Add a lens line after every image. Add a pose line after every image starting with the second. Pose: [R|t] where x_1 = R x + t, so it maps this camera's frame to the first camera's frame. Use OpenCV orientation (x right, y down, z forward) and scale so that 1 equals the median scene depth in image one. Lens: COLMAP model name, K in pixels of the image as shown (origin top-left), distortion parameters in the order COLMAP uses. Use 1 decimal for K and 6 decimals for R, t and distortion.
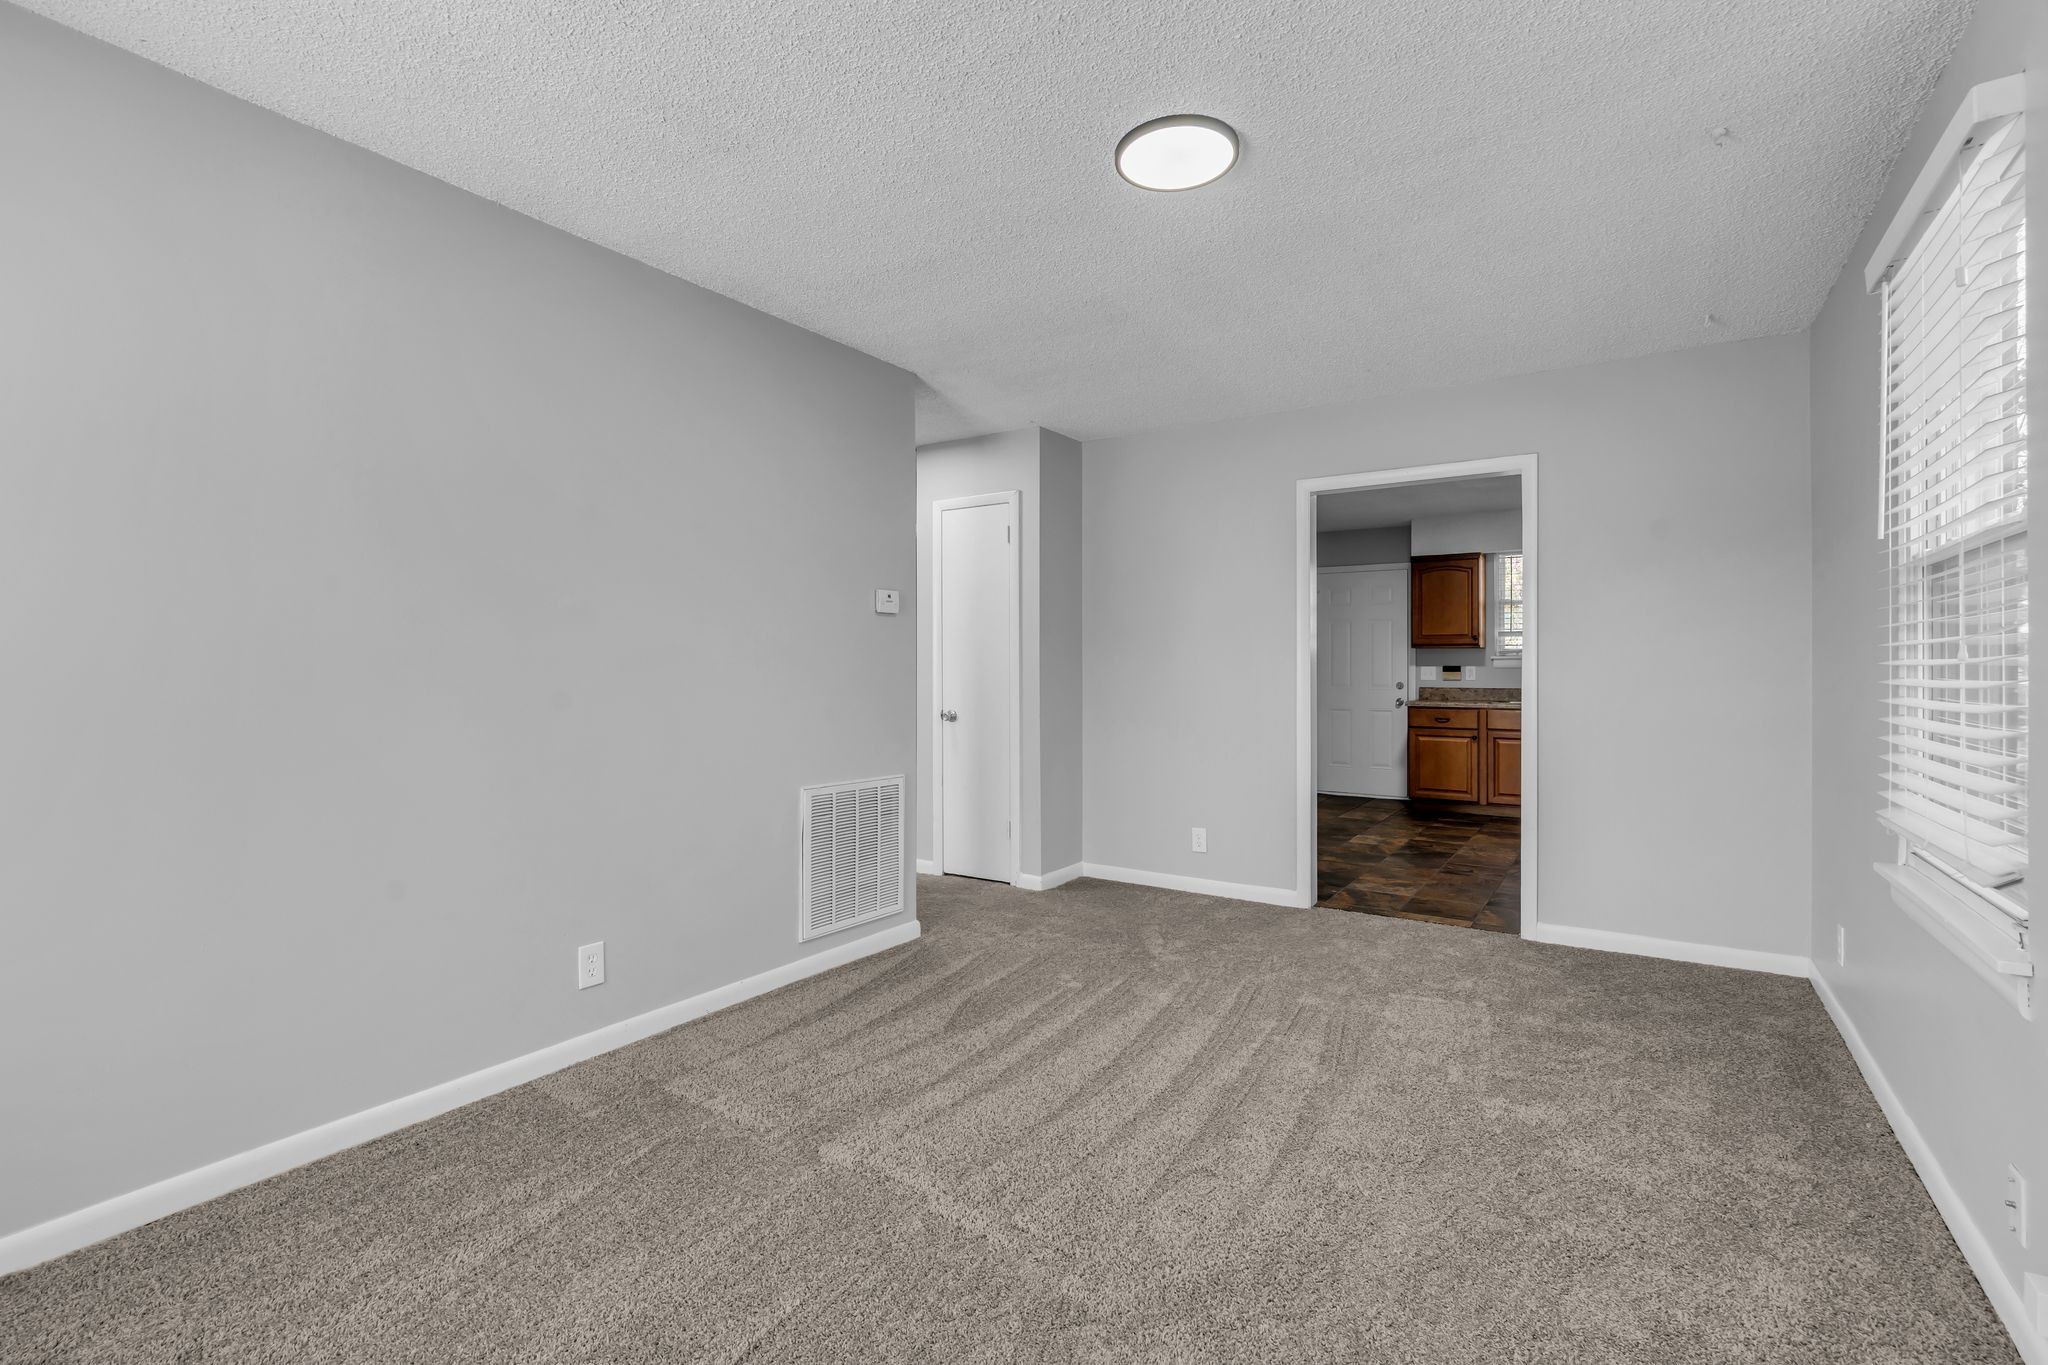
lens RADIAL K [[942.2, 0, 1029.4], [0, 942.2, 681.8], [0, 0, 1]] dist [-0.000763, 0.001749]
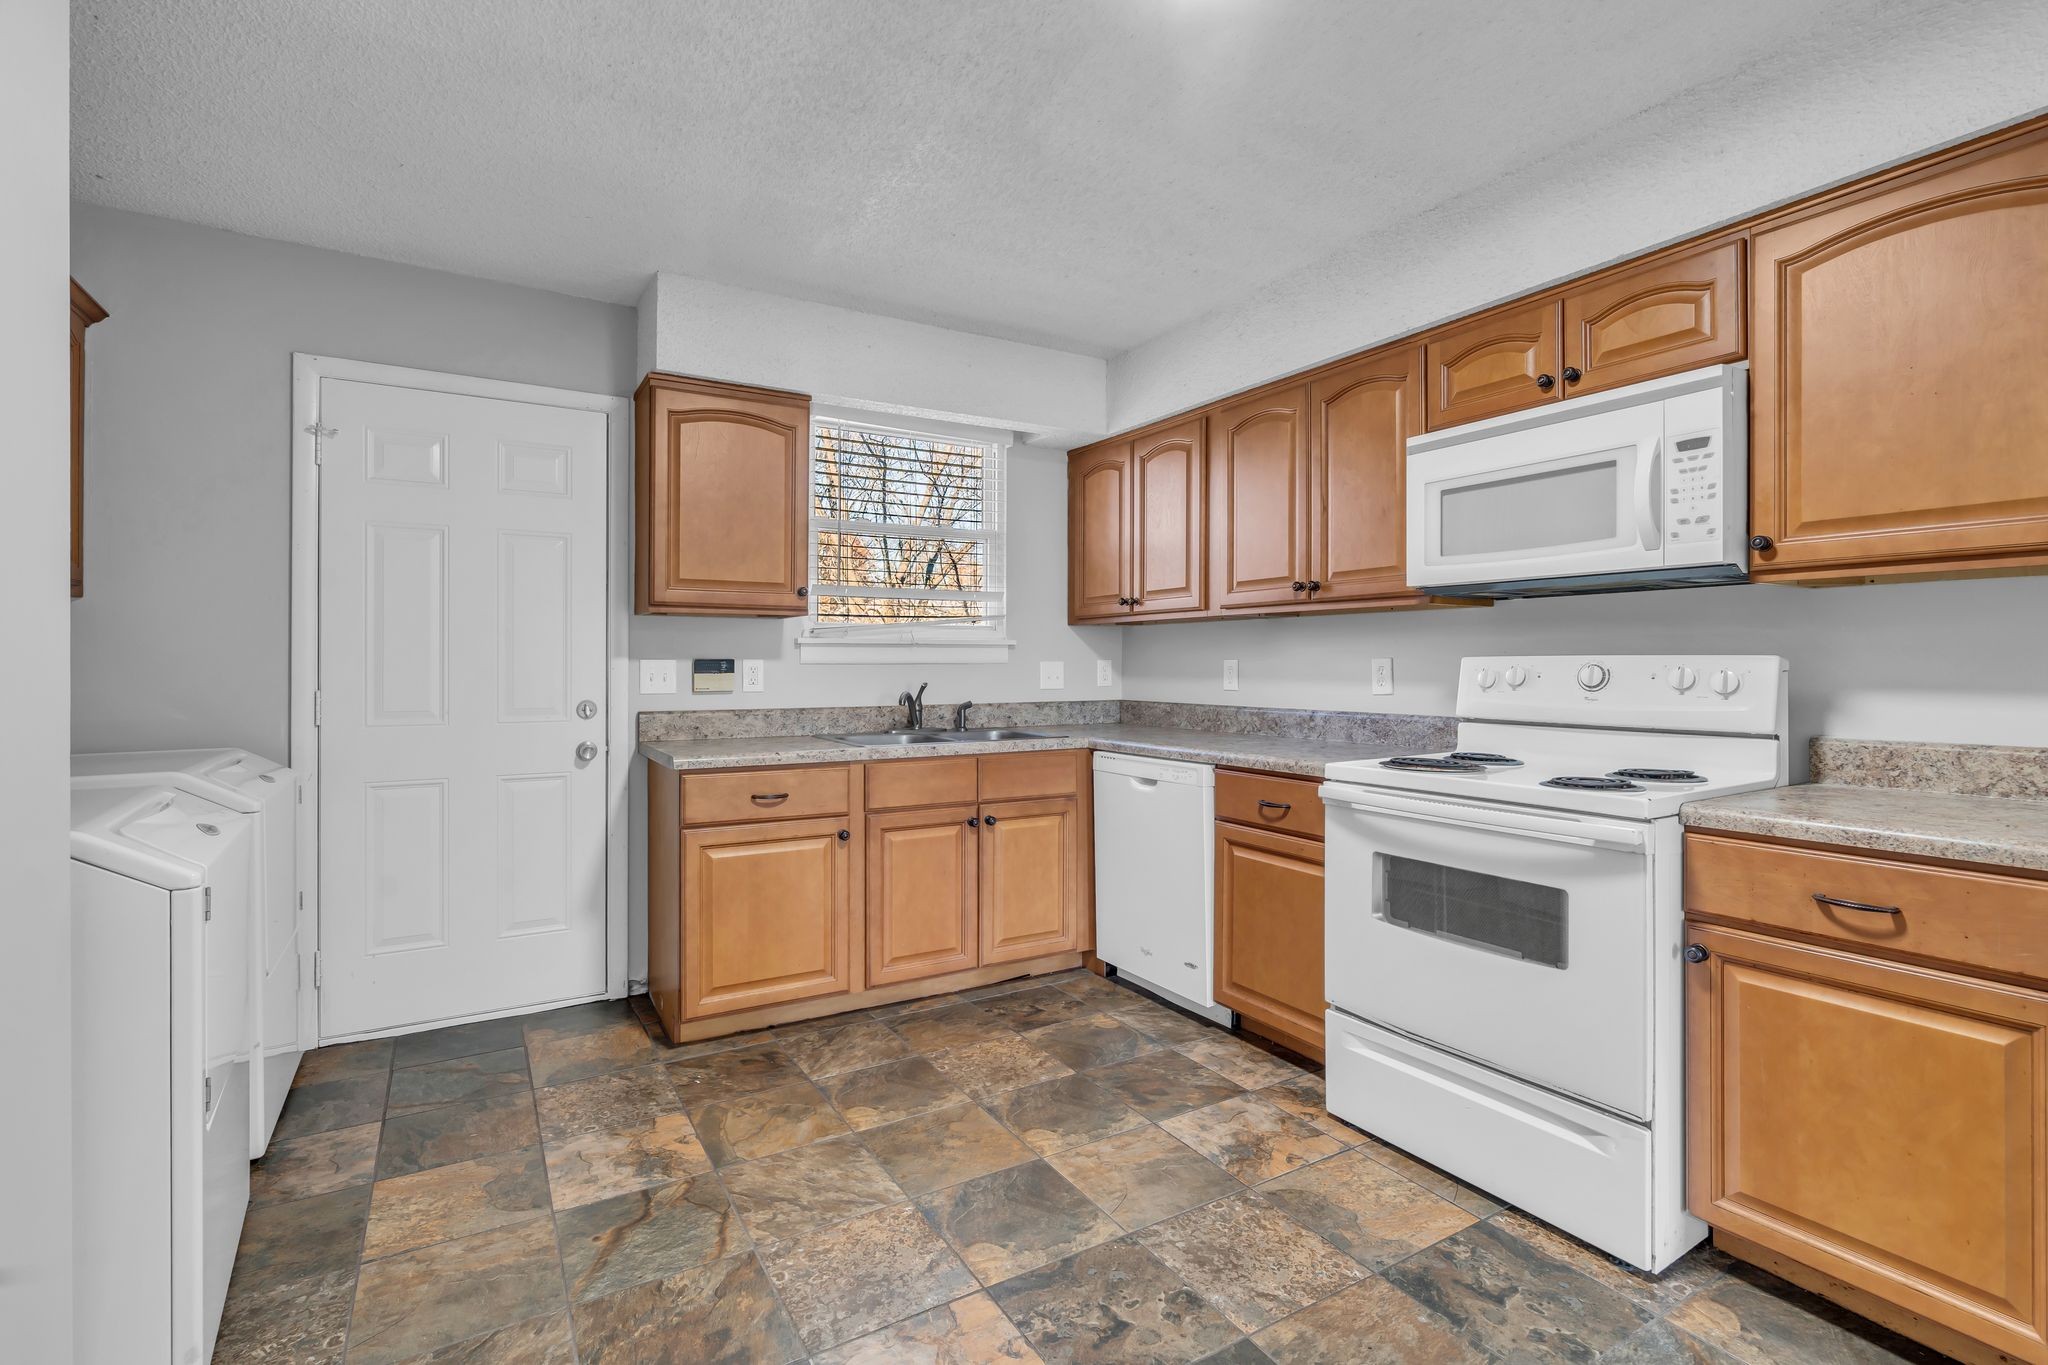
lens RADIAL K [[942.2, 0, 1011.5], [0, 942.2, 671.4], [0, 0, 1]] dist [-0.000763, 0.001749]
pose [[0.438901, -0.010763, 0.898471, 0.125706], [0.006318, 0.999941, 0.008892, -0.014200], [-0.898513, 0.001774, 0.438943, 0.697084]]
